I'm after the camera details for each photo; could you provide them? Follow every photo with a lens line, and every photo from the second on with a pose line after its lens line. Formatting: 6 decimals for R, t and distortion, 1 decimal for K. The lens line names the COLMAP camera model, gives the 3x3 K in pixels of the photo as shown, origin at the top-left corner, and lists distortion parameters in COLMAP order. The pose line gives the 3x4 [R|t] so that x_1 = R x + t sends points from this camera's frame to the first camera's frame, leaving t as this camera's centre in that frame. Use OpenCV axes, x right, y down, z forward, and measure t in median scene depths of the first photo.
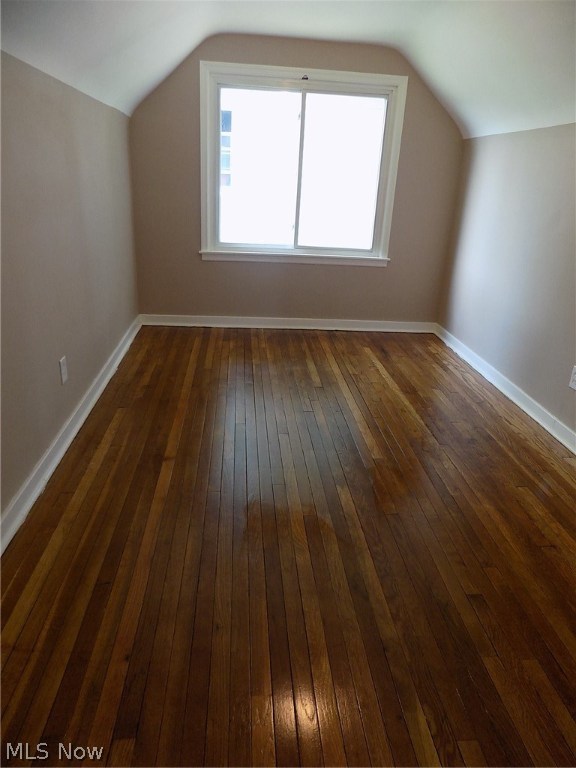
lens RADIAL K [[517.0, 0, 288.0], [0, 517.0, 384.0], [0, 0, 1]] dist [-0.074441, 0.072174]
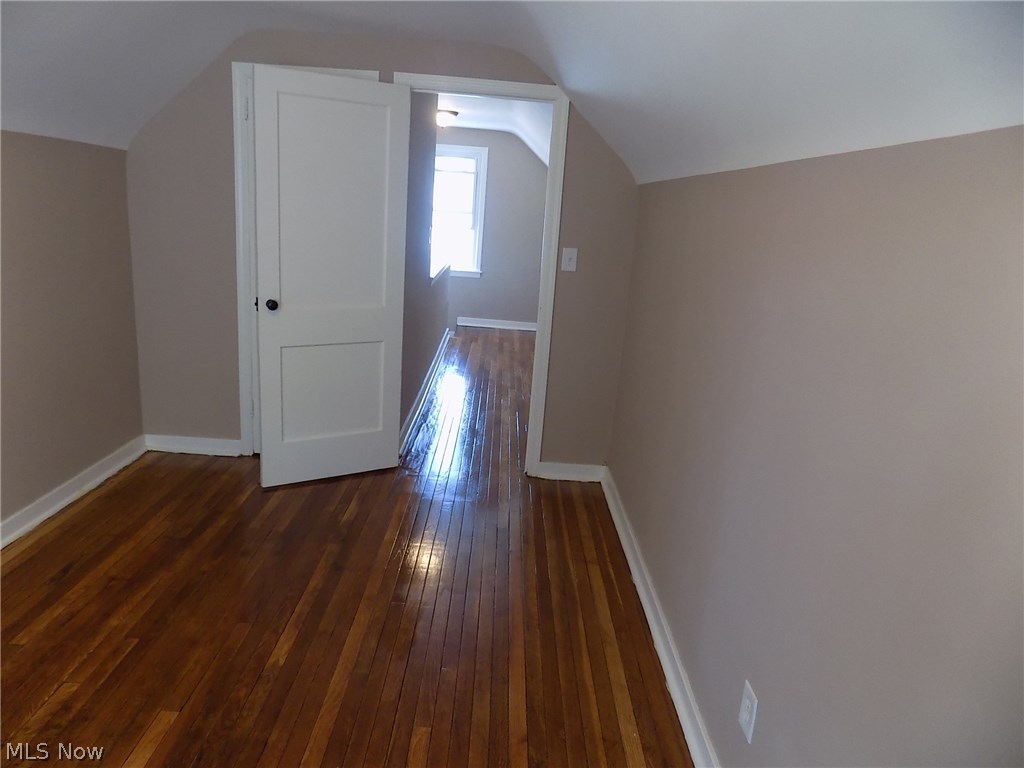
lens RADIAL K [[689.4, 0, 514.6], [0, 689.4, 377.6], [0, 0, 1]] dist [-0.074441, 0.072174]
pose [[-0.989355, -0.138237, 0.045458, -0.165786], [-0.083656, 0.795902, 0.599618, -0.551487], [-0.119069, 0.589432, -0.798995, 1.130899]]
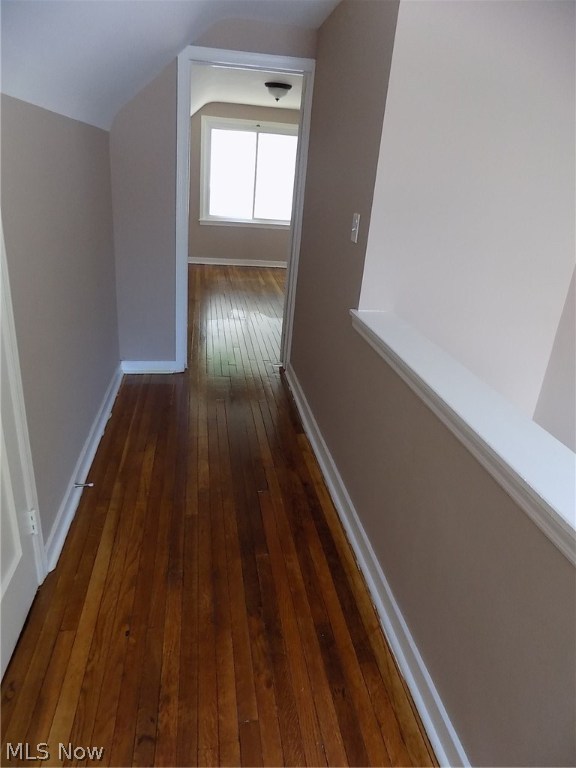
lens RADIAL K [[517.0, 0, 288.0], [0, 517.0, 384.0], [0, 0, 1]] dist [-0.074441, 0.072174]
pose [[0.997430, -0.002560, 0.071600, 0.009534], [0.001792, 0.999940, 0.010794, 0.414857], [-0.071624, -0.010638, 0.997375, -1.129395]]
